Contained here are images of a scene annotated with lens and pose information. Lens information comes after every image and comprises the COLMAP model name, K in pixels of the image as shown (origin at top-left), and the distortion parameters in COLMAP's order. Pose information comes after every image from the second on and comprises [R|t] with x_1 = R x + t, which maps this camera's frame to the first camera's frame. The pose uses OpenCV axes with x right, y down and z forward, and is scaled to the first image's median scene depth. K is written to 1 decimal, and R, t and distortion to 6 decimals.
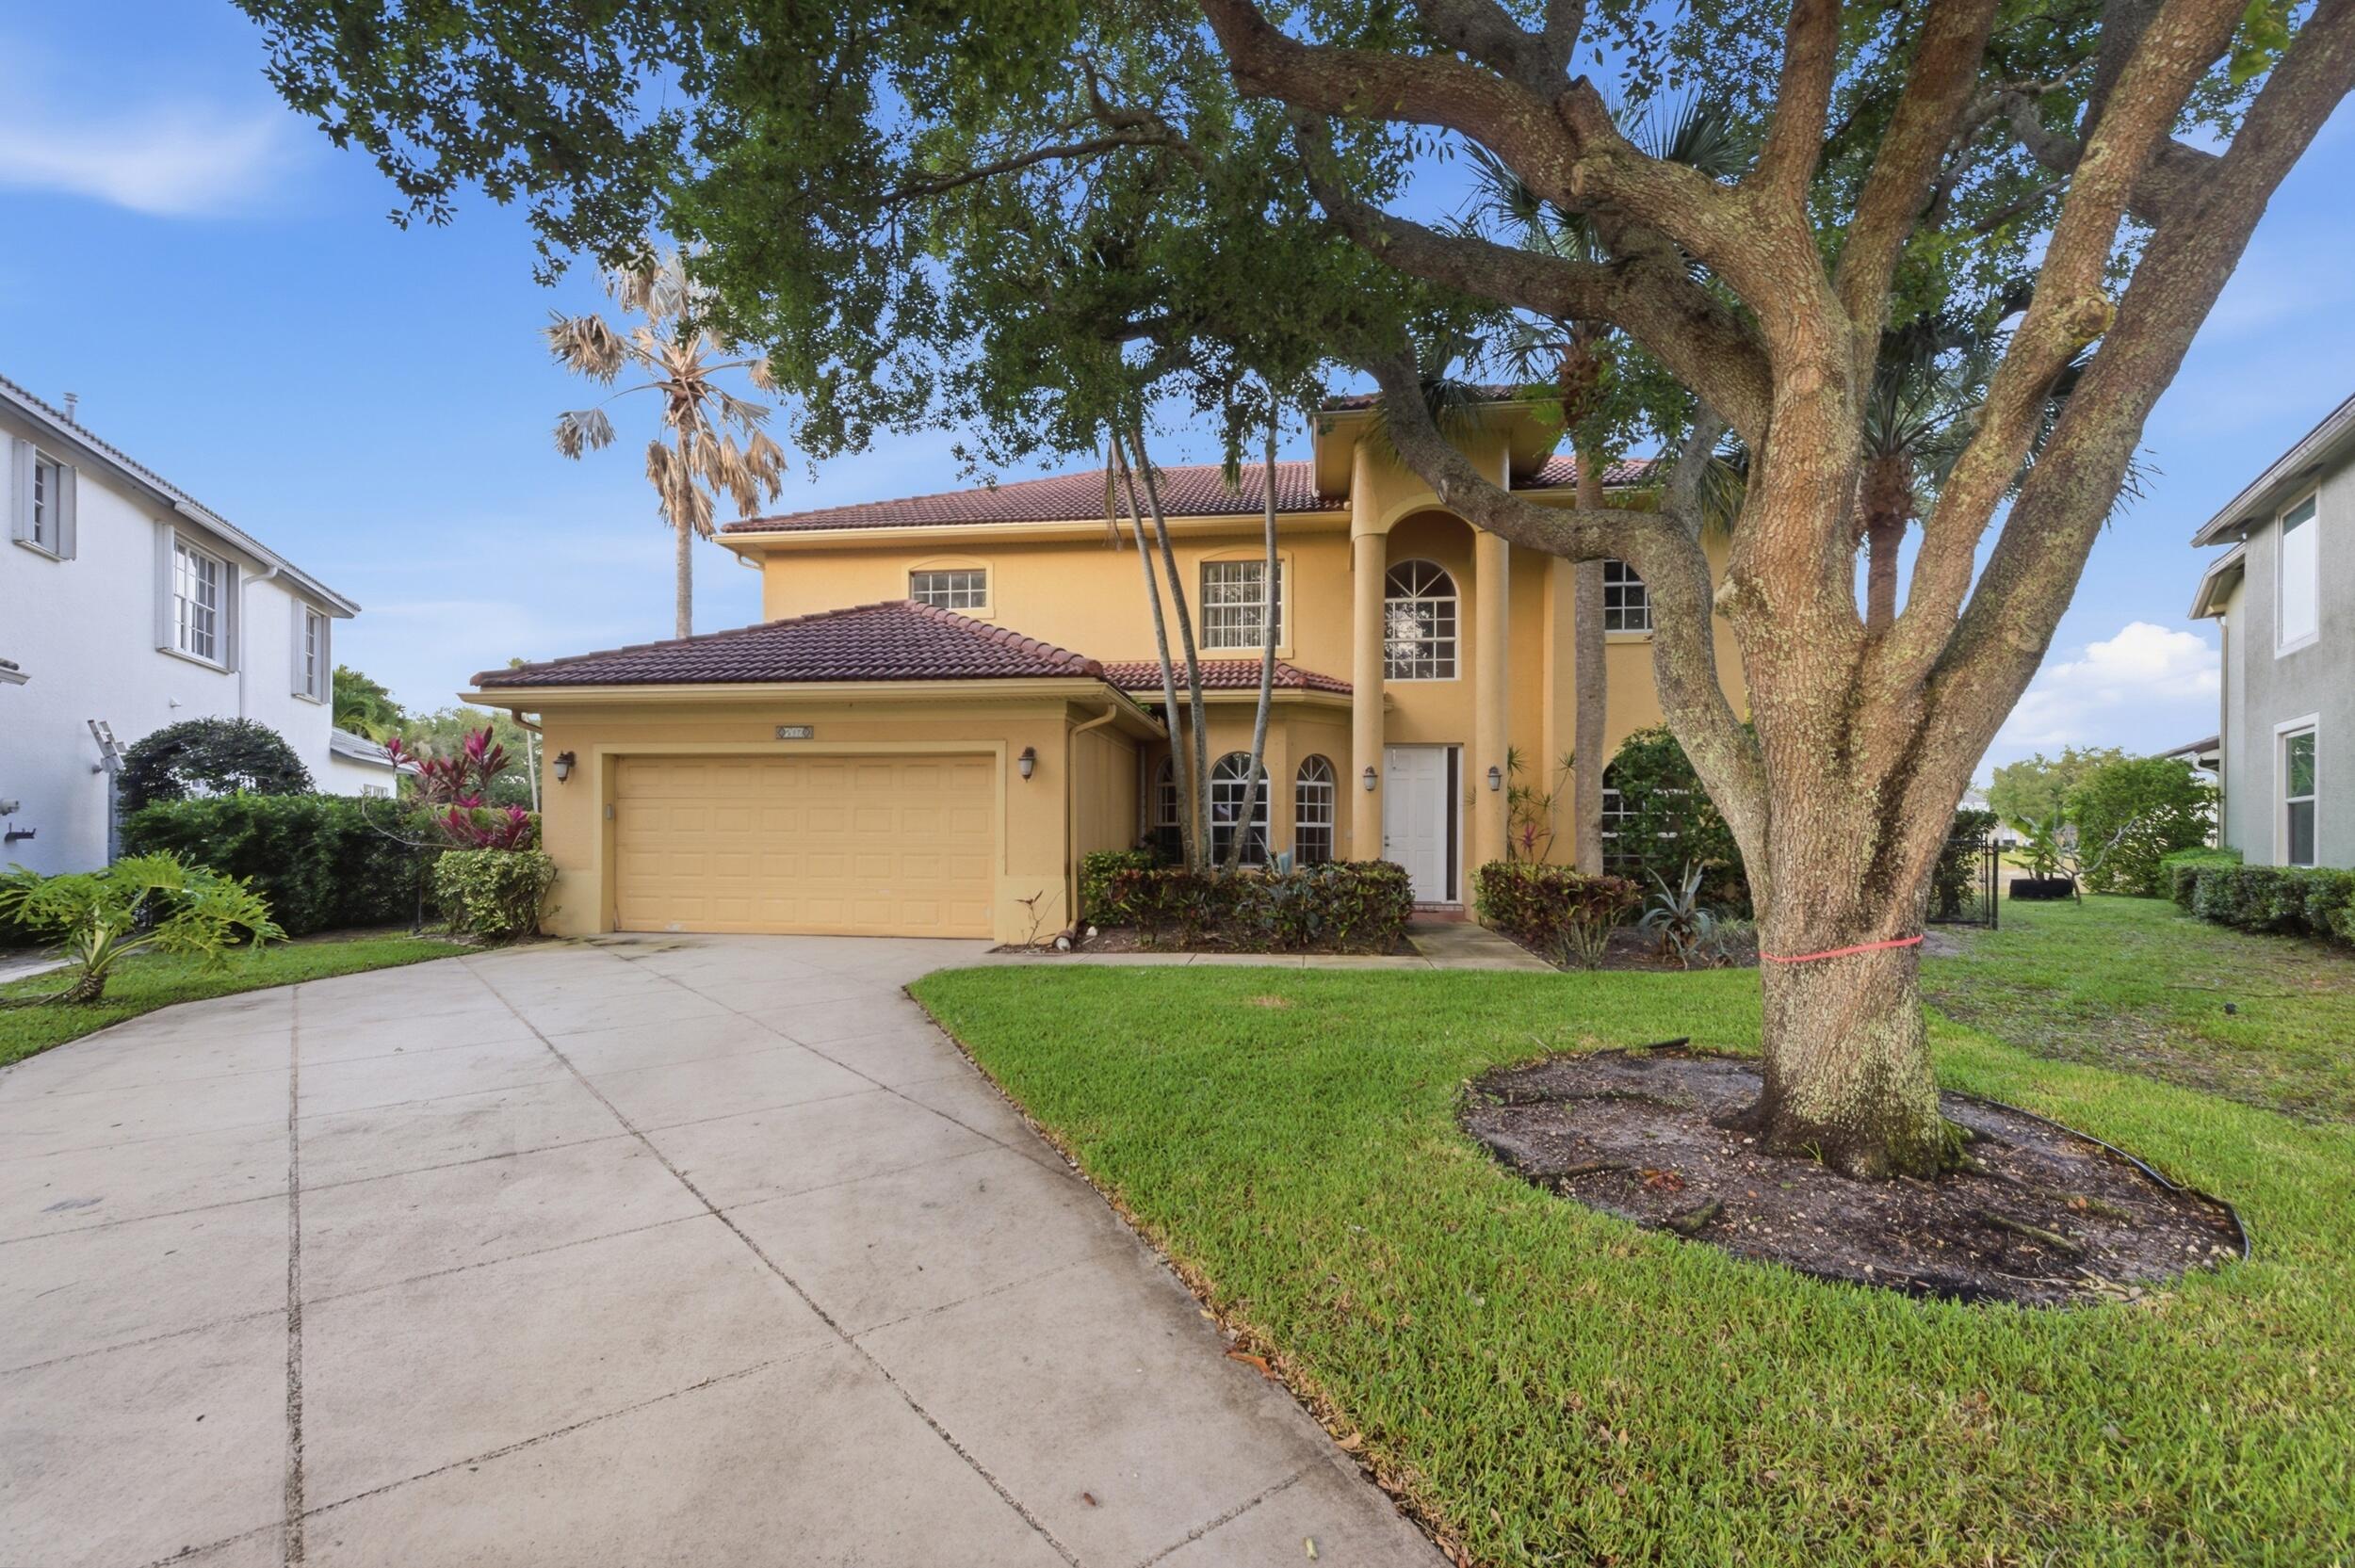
lens RADIAL K [[993.0, 0, 1178.7], [0, 993.0, 853.5], [0, 0, 1]] dist [0.000722, 0.000090]
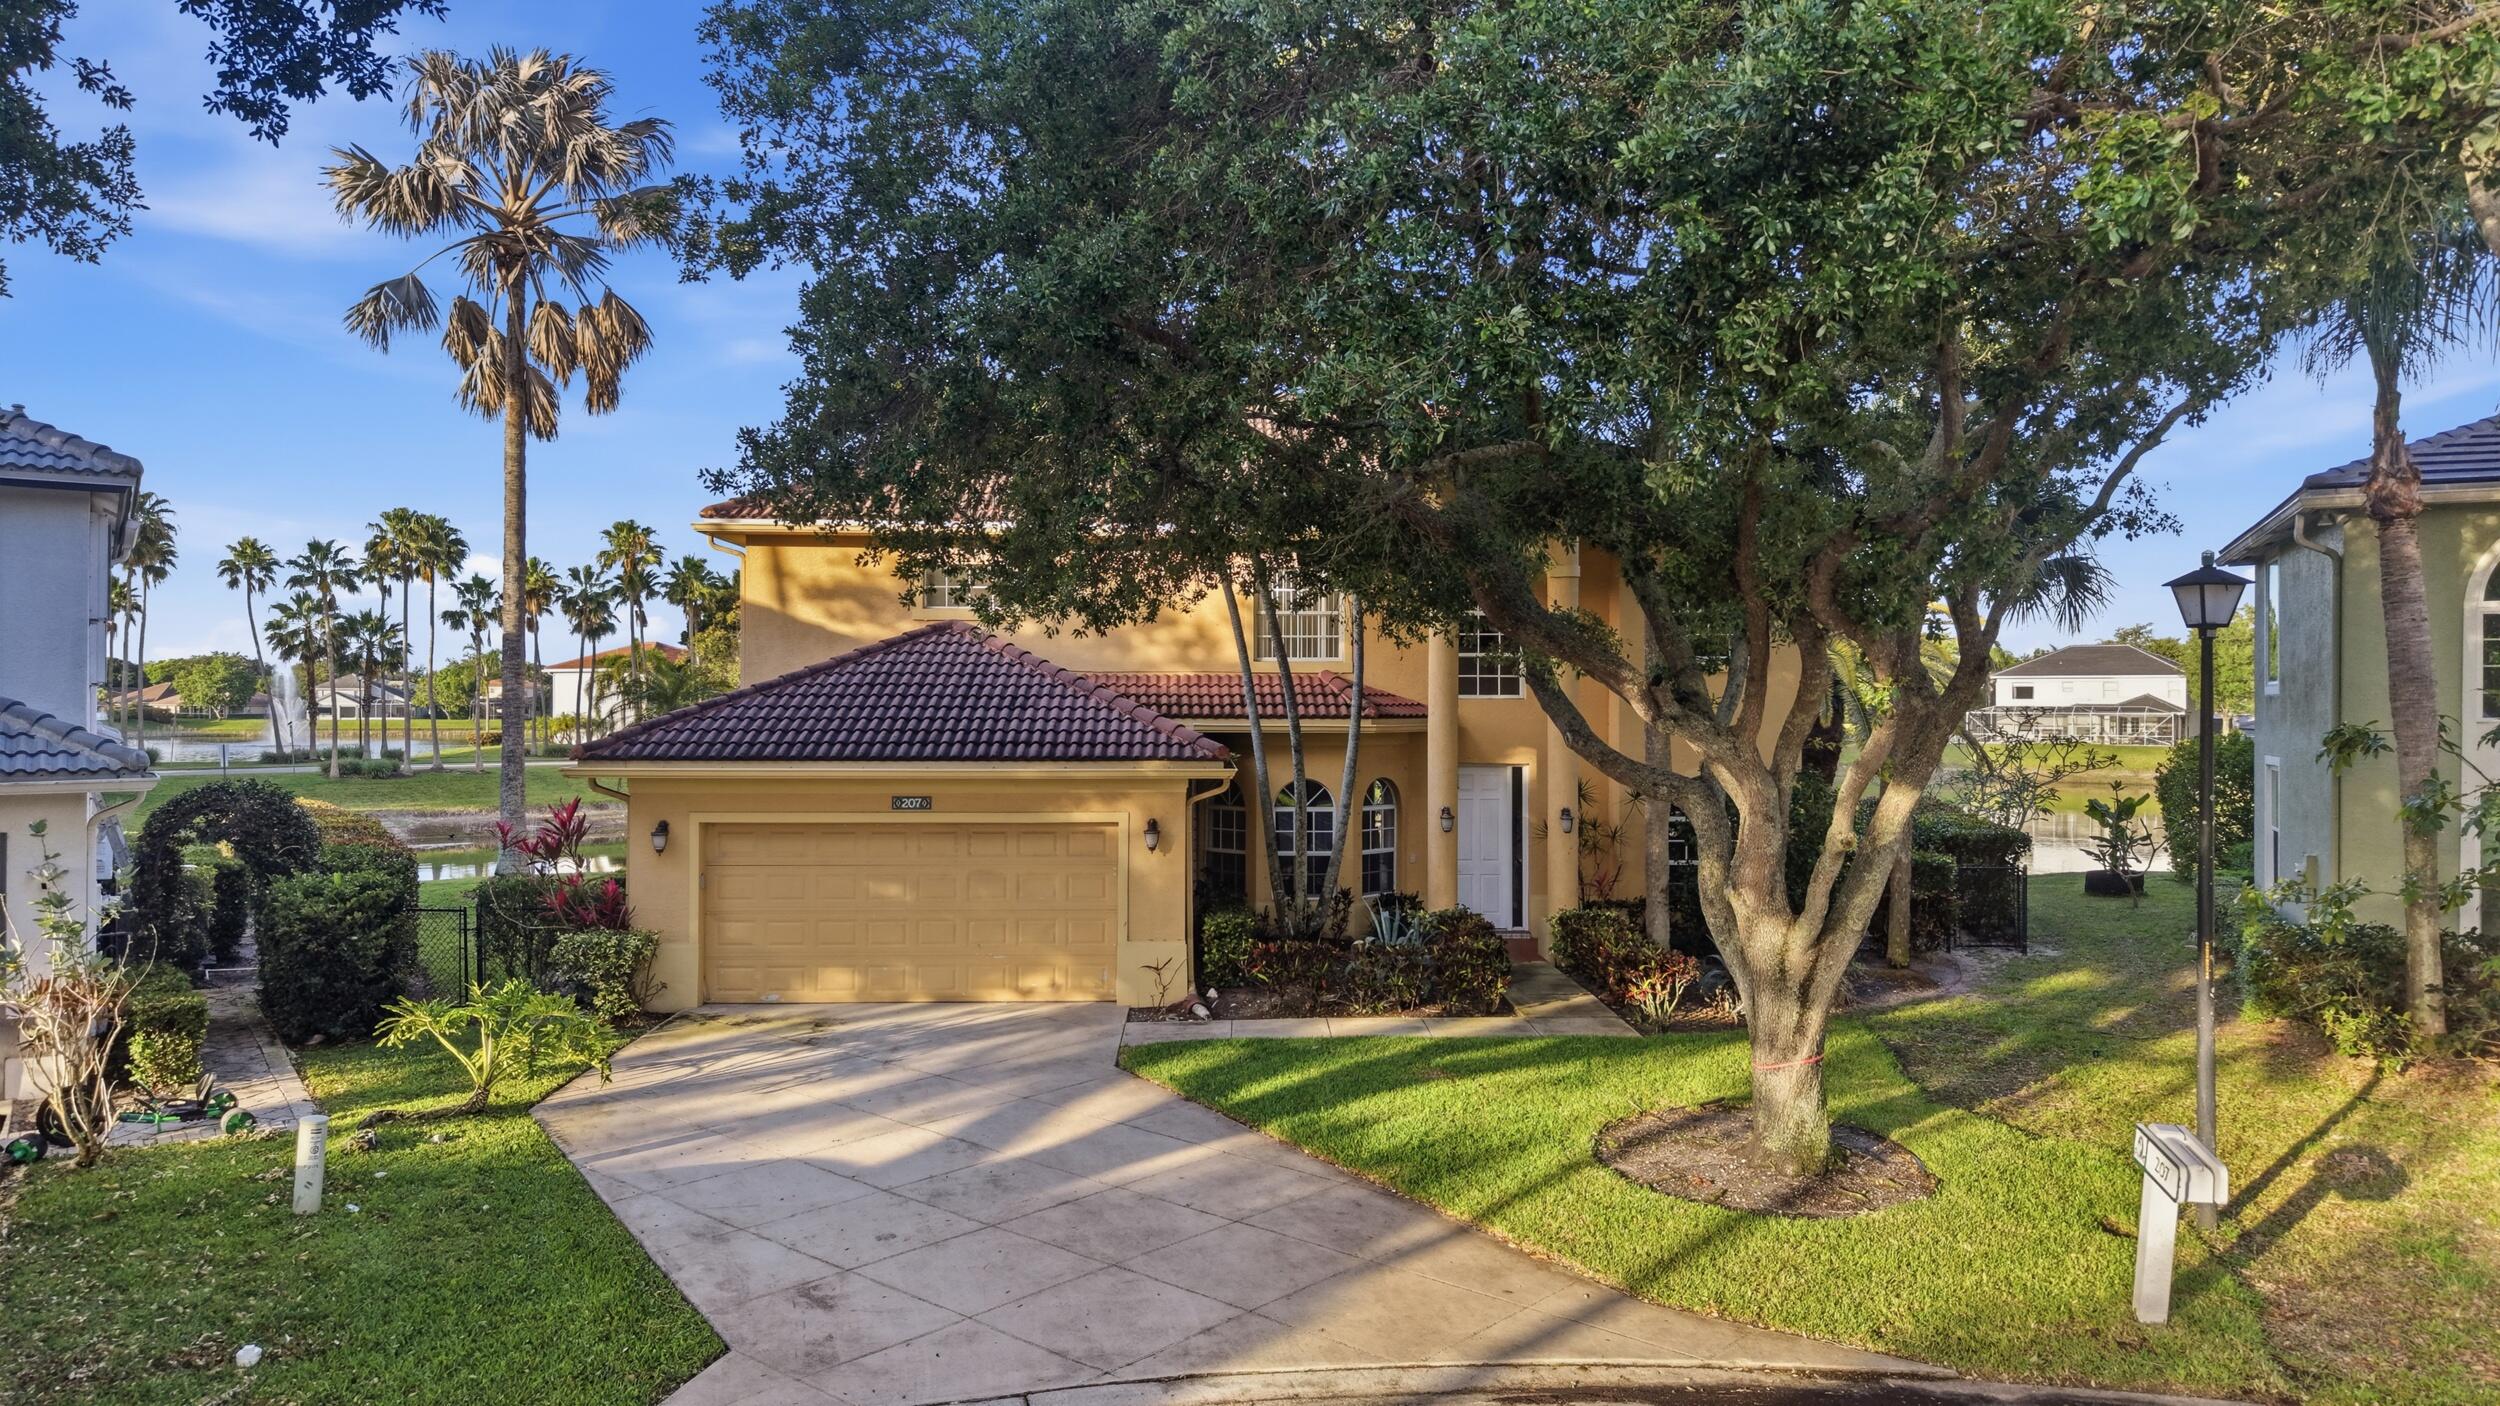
lens RADIAL K [[1670.1, 0, 1254.2], [0, 1670.1, 710.4], [0, 0, 1]] dist [0.021473, -0.020300]
pose [[0.986318, -0.002915, 0.164826, -0.294531], [0.004512, 0.999946, -0.009312, -0.181781], [-0.164790, 0.009928, 0.986279, -0.671667]]
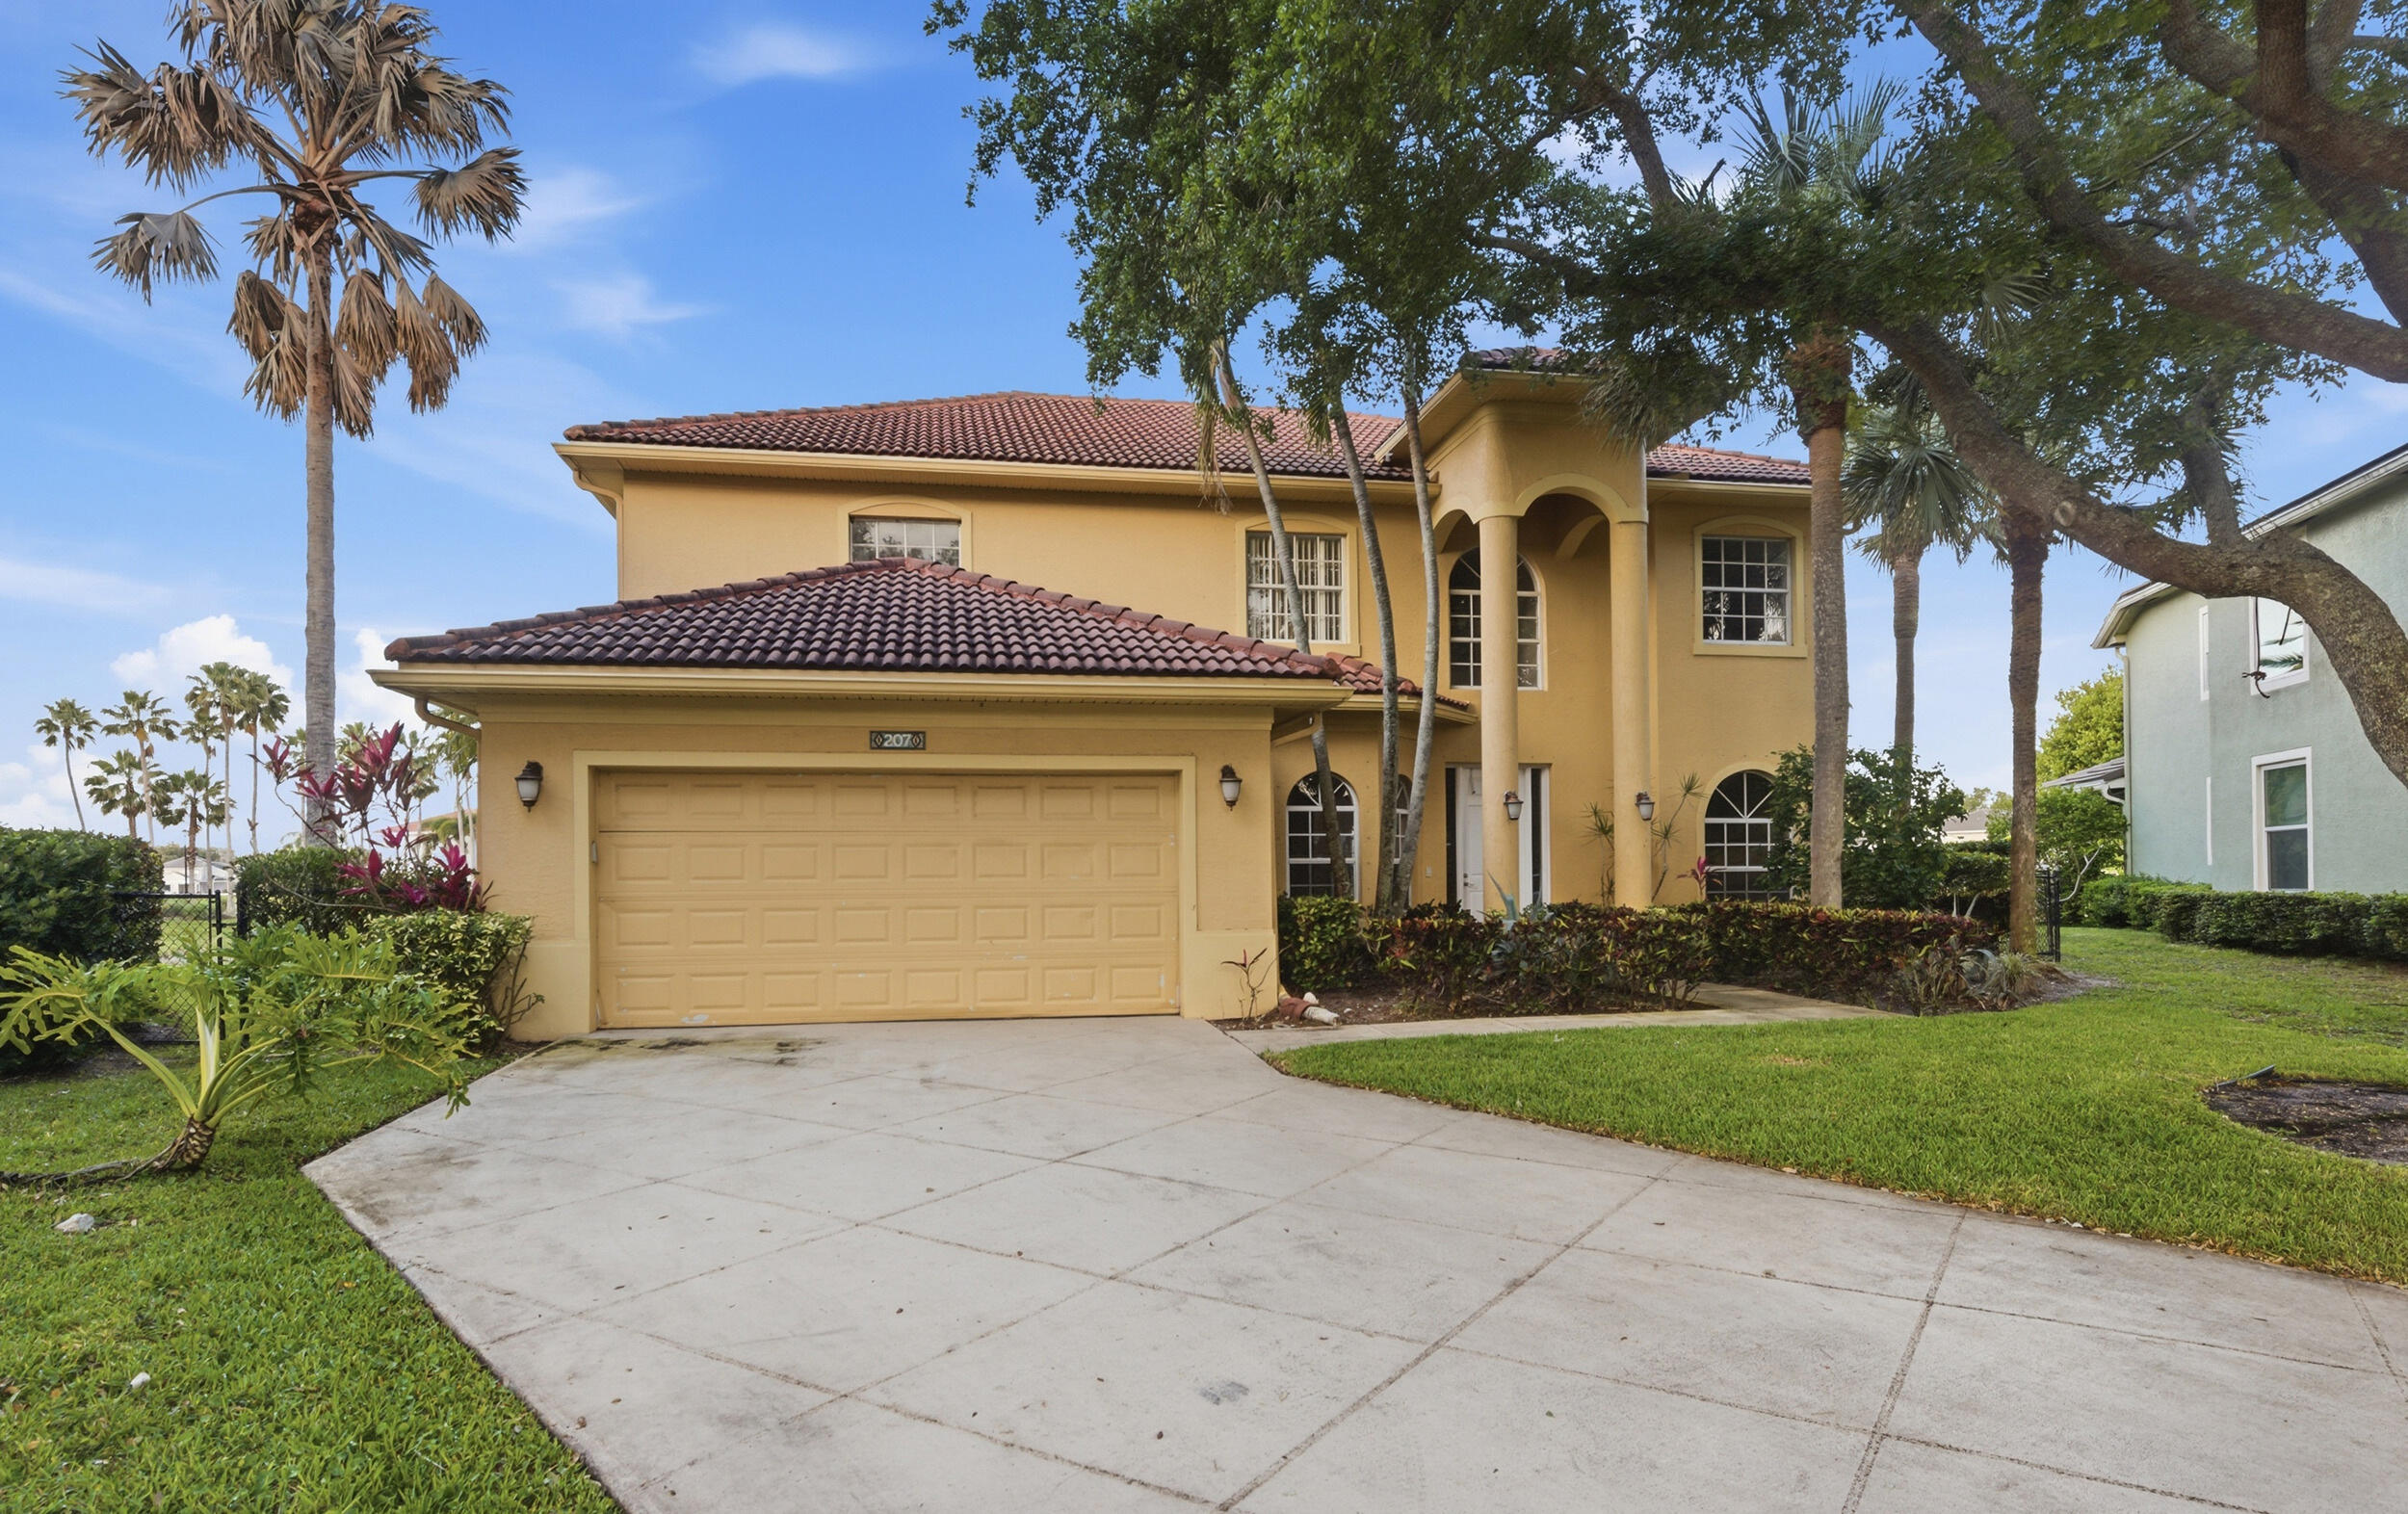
lens RADIAL K [[1321.7, 0, 1178.4], [0, 1321.7, 878.3], [0, 0, 1]] dist [-0.000382, -0.000852]
pose [[0.951597, -0.013940, 0.307032, -0.447163], [0.018667, 0.999748, -0.012465, -0.005354], [-0.306780, 0.017593, 0.951618, 0.024128]]
